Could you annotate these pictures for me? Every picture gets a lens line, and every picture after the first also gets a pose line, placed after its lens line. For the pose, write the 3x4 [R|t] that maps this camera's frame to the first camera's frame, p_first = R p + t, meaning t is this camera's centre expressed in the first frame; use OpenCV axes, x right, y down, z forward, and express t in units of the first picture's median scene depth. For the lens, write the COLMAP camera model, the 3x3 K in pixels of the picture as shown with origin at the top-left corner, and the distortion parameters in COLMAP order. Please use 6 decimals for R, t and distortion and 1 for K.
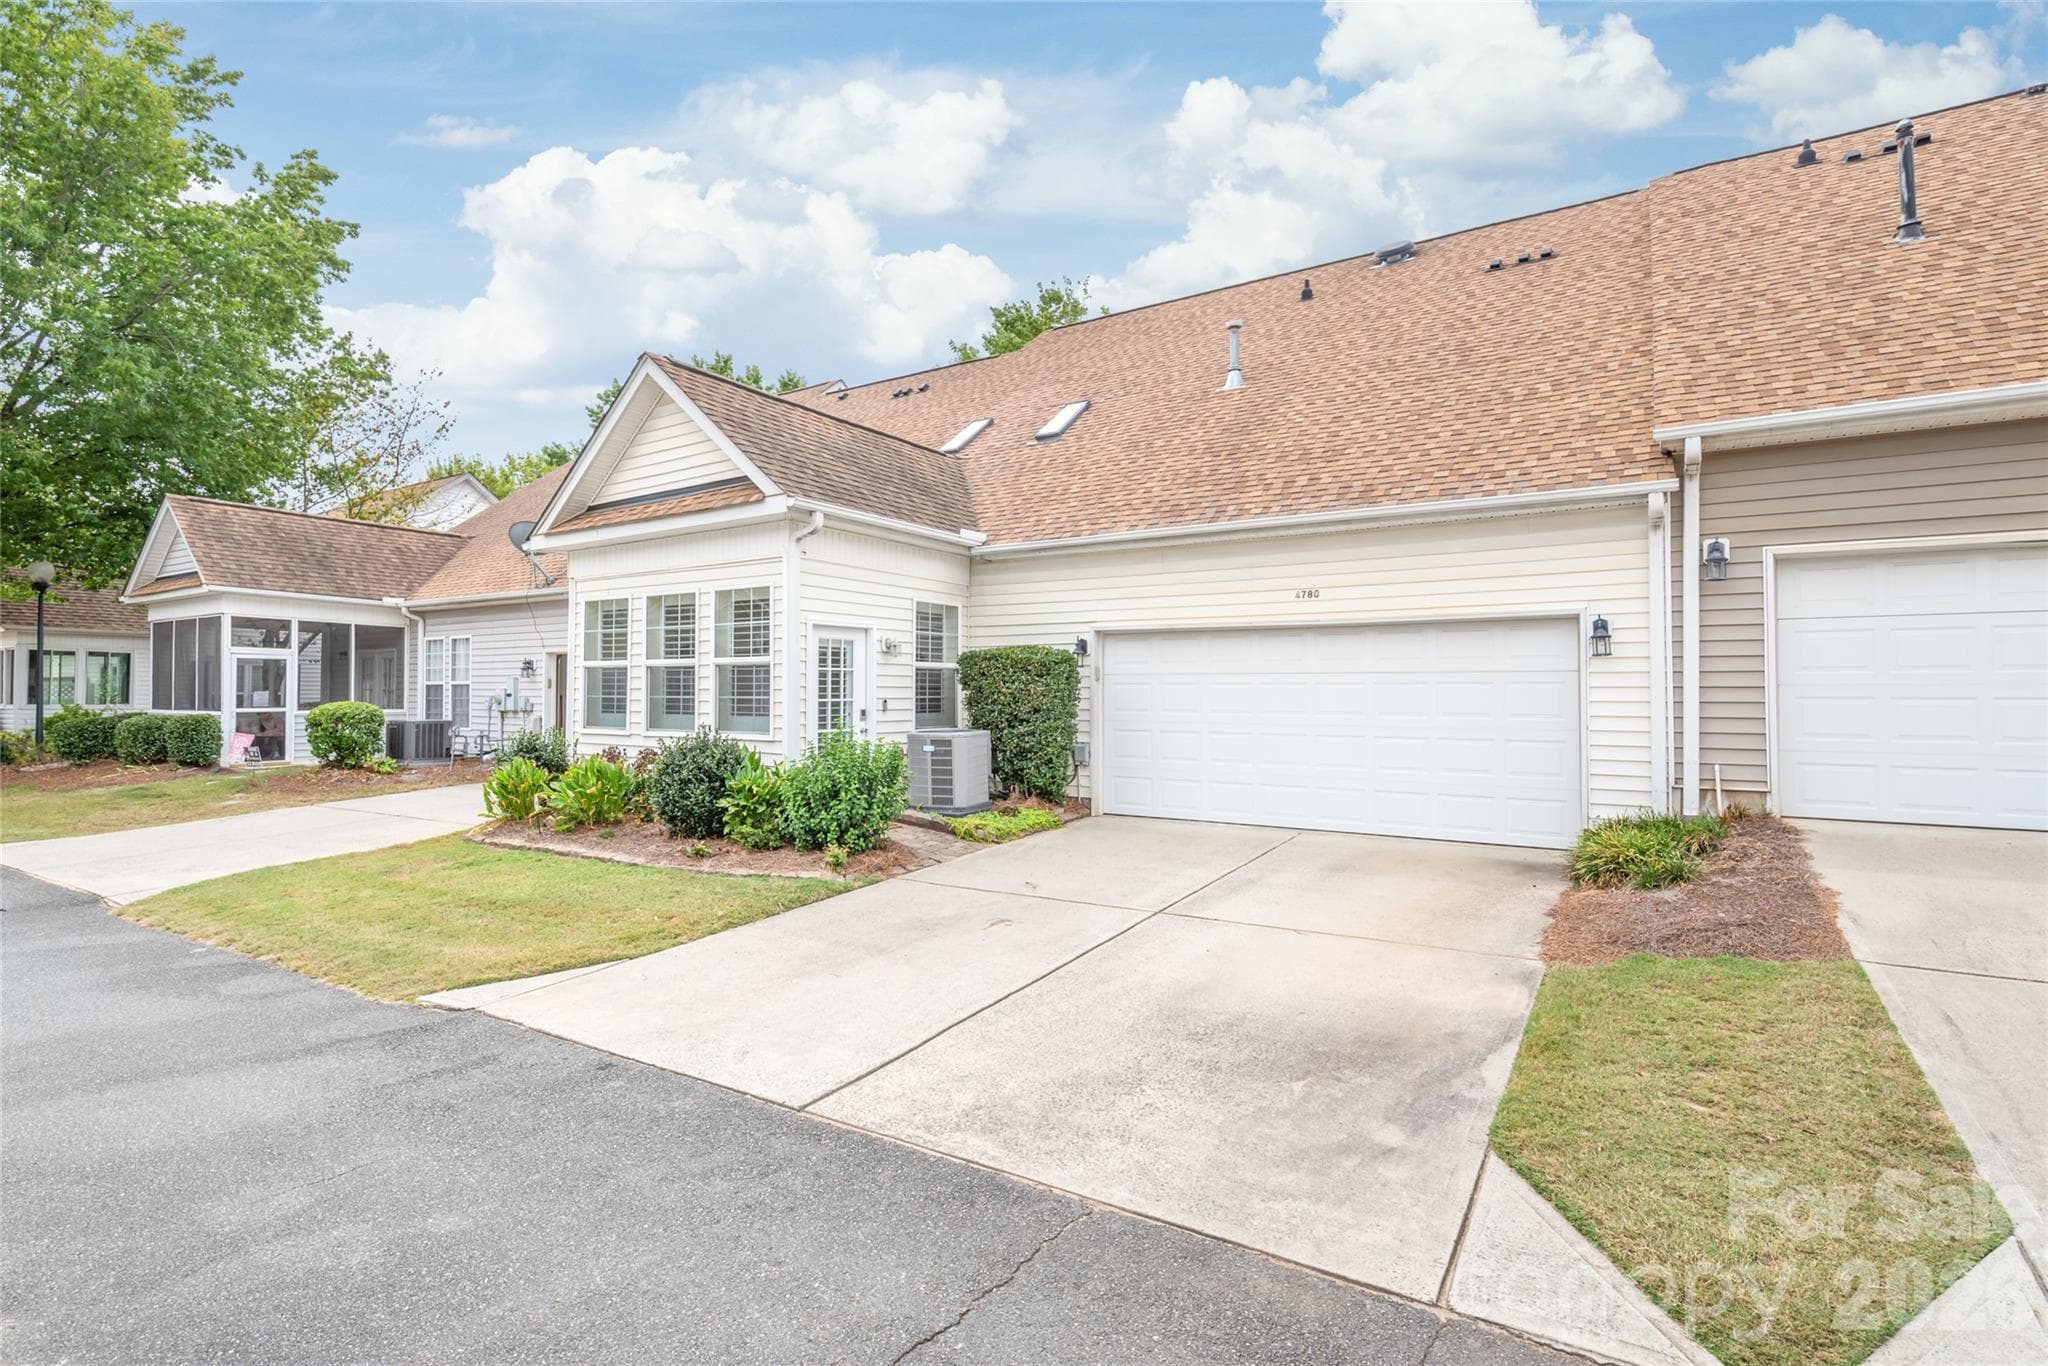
lens RADIAL K [[954.4, 0, 1018.4], [0, 954.4, 680.6], [0, 0, 1]] dist [0.000077, -0.000026]
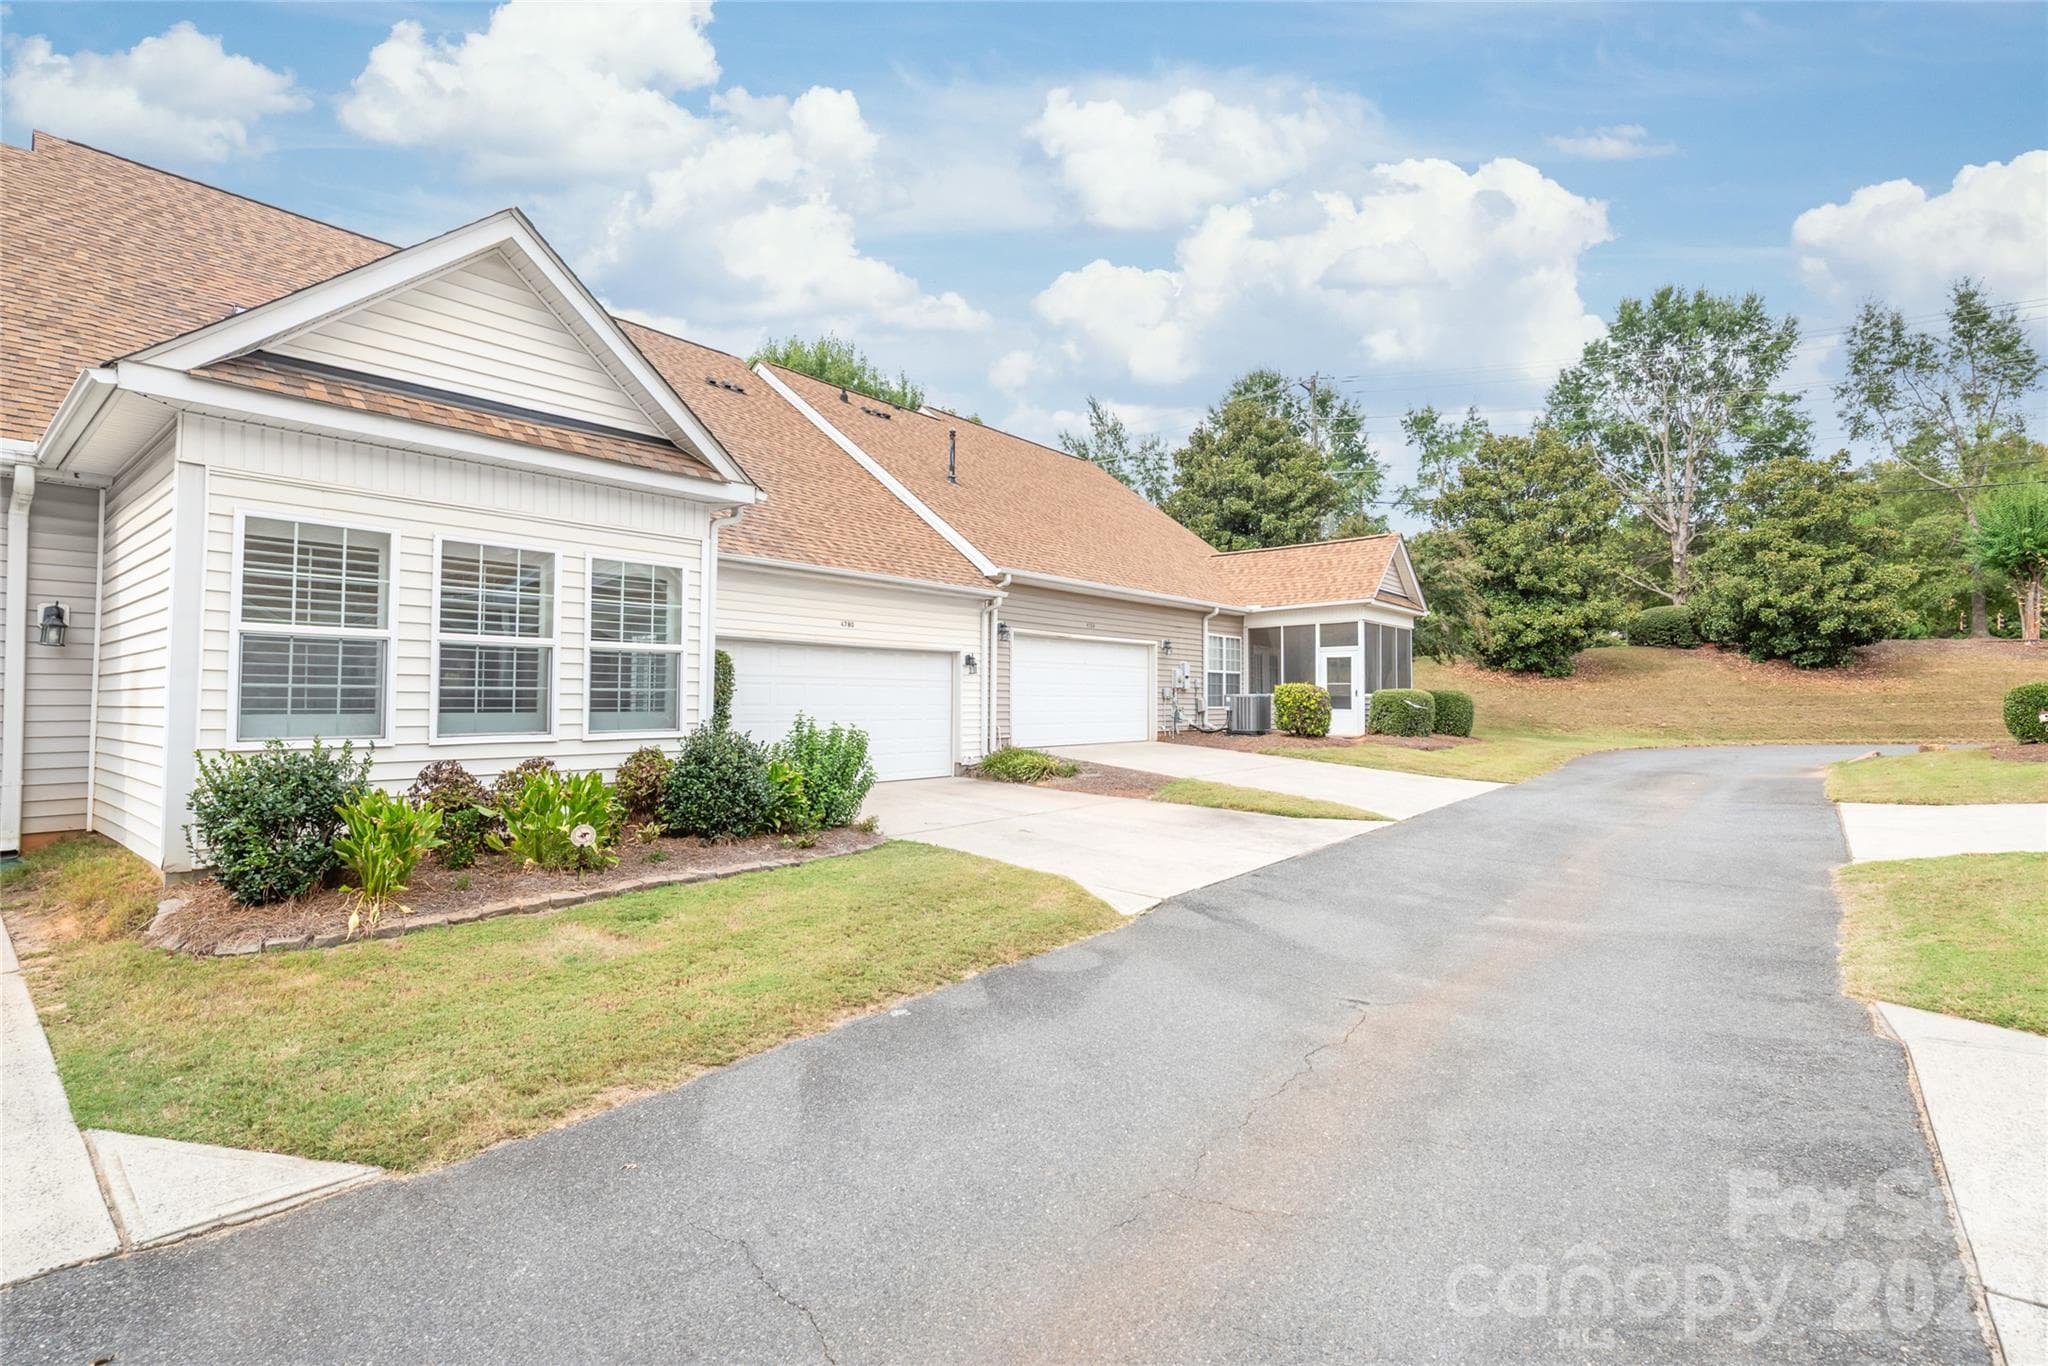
lens RADIAL K [[954.4, 0, 1017.4], [0, 954.4, 684.5], [0, 0, 1]] dist [0.000077, -0.000026]
pose [[0.120947, 0.018209, 0.992492, -1.038394], [-0.011148, 0.999794, -0.016984, 0.022611], [-0.992596, -0.009011, 0.121125, 0.520121]]
